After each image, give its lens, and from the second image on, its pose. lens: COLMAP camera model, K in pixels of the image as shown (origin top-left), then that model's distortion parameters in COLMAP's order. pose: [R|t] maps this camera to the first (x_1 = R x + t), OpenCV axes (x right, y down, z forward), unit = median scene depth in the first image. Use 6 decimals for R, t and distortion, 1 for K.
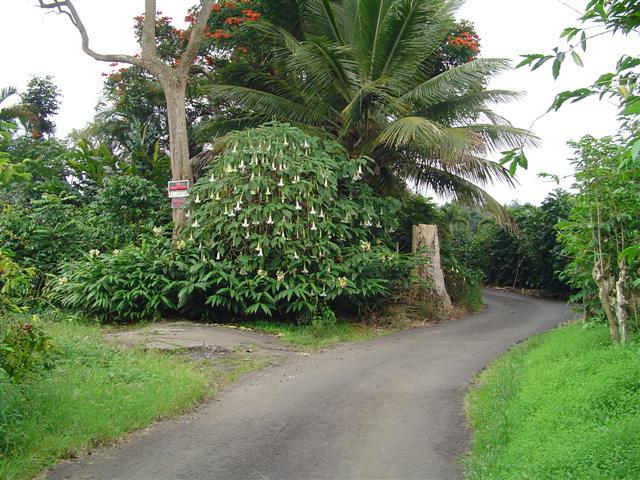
lens RADIAL K [[757.1, 0, 317.6], [0, 757.1, 237.9], [0, 0, 1]] dist [-0.084919, 0.000000]
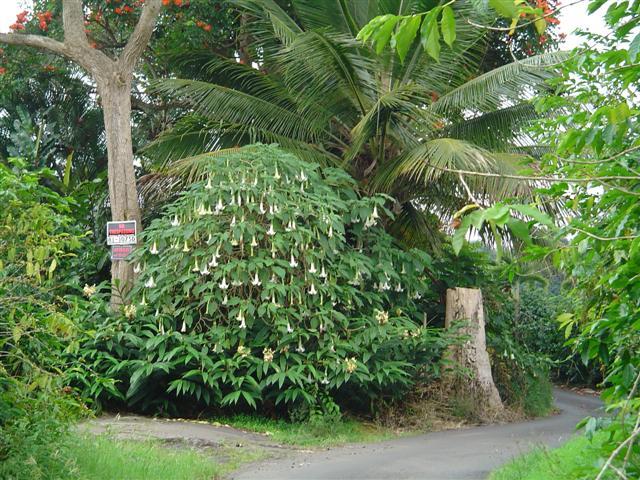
lens RADIAL K [[1535.3, 0, 322.6], [0, 1535.3, 240.3], [0, 0, 1]] dist [0.338226, 0.000000]
pose [[0.999136, 0.019811, 0.036522, -0.050459], [-0.018353, 0.999037, -0.039850, -0.003216], [-0.037276, 0.039146, 0.998538, -0.497836]]
